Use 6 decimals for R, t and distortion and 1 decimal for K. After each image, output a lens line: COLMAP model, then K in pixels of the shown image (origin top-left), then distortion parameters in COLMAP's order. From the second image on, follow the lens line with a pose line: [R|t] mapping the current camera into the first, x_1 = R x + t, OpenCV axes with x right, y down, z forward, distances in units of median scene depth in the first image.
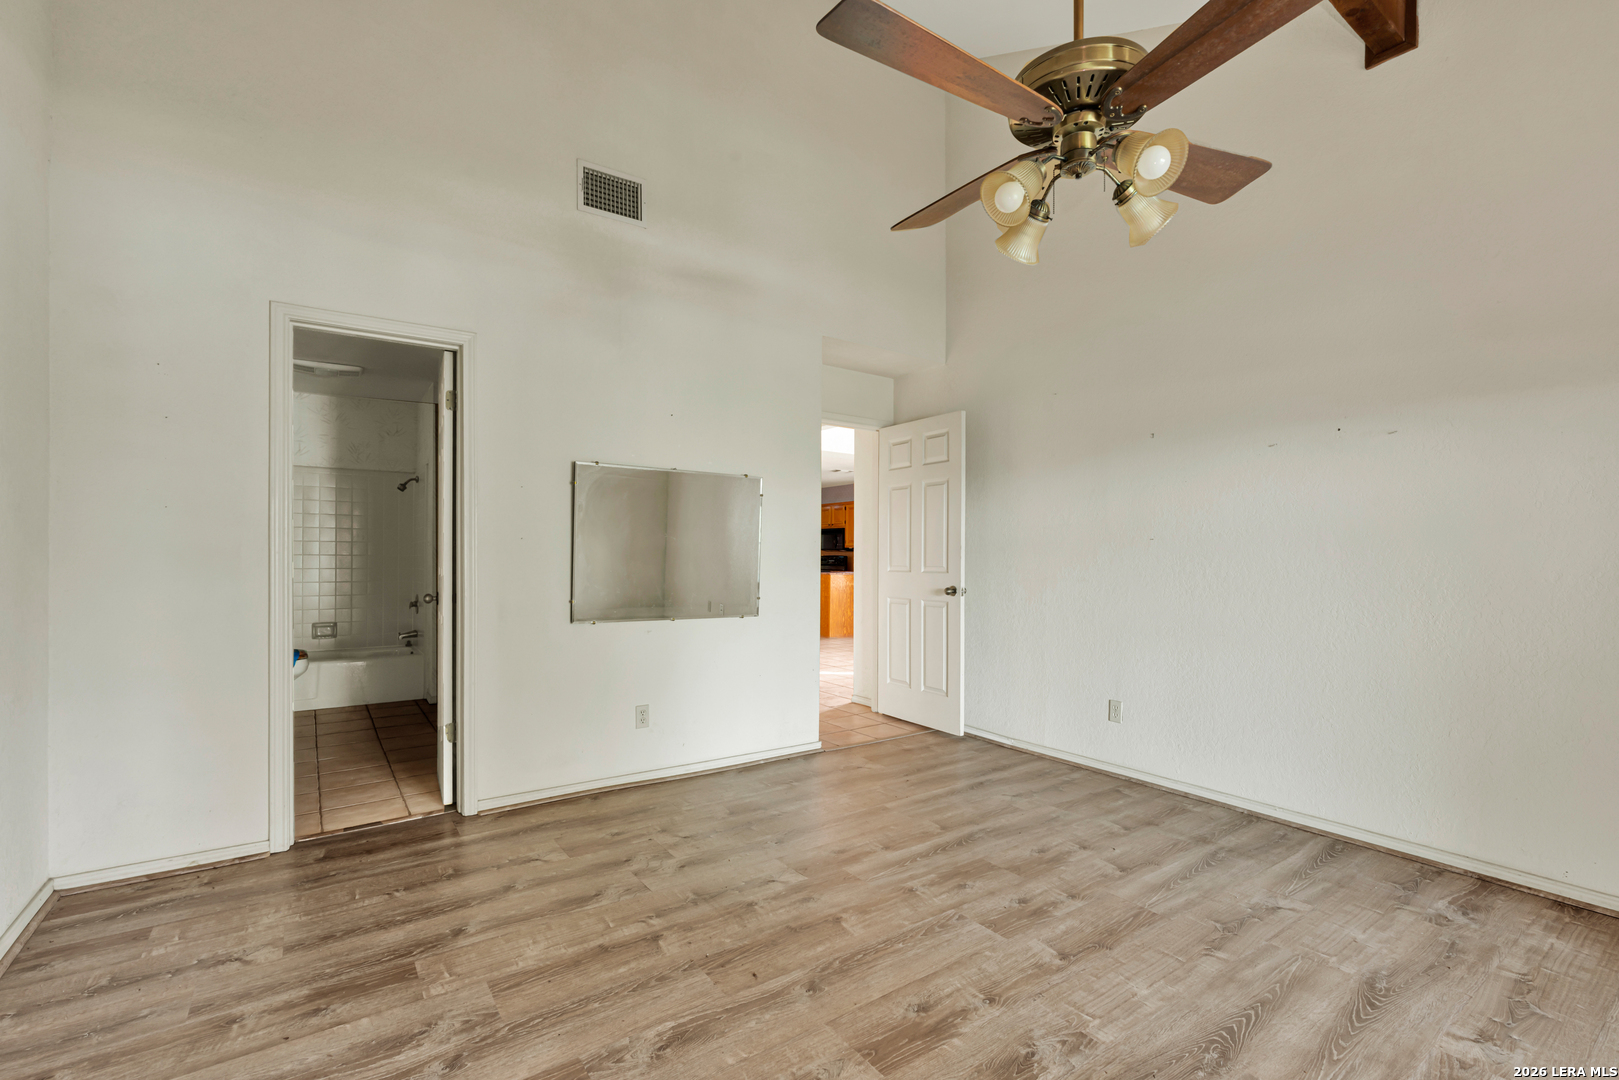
lens RADIAL K [[714.0, 0, 807.7], [0, 714.0, 551.8], [0, 0, 1]] dist [-0.000221, -0.000286]
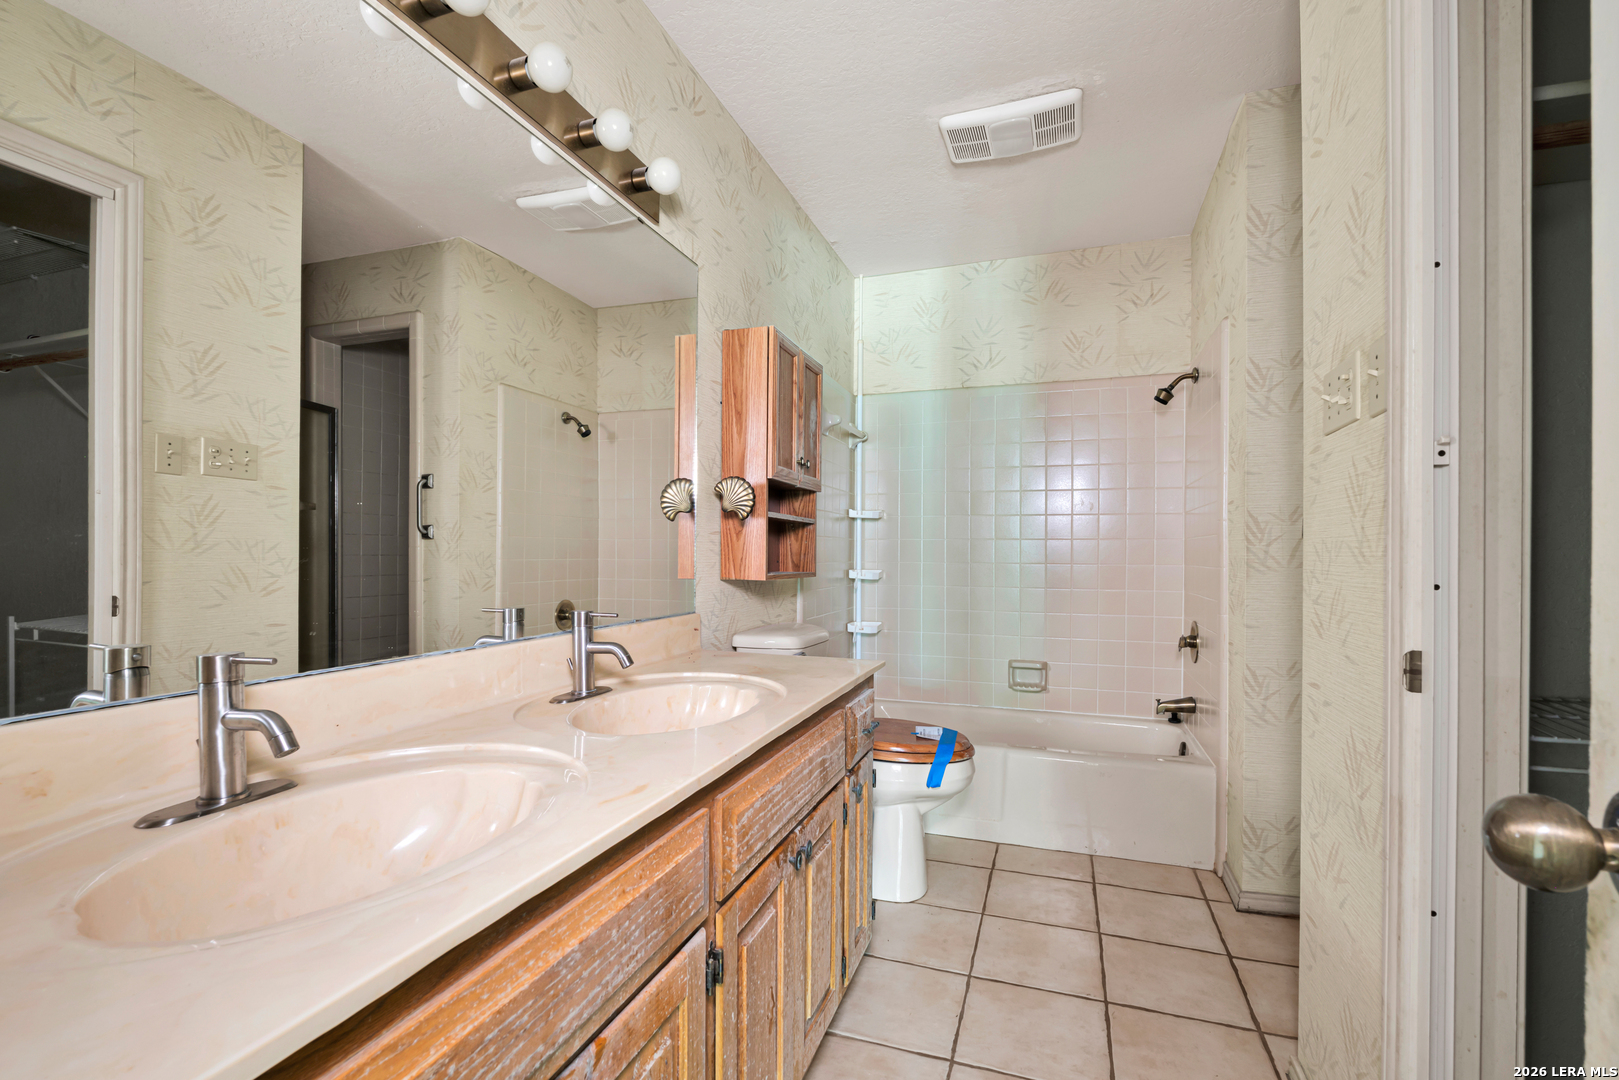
lens RADIAL K [[714.0, 0, 810.3], [0, 714.0, 545.0], [0, 0, 1]] dist [-0.000221, -0.000286]
pose [[0.583216, -0.002337, -0.812314, -0.316721], [0.002783, 0.999996, -0.000880, 0.008545], [0.812312, -0.001747, 0.583220, 0.526066]]
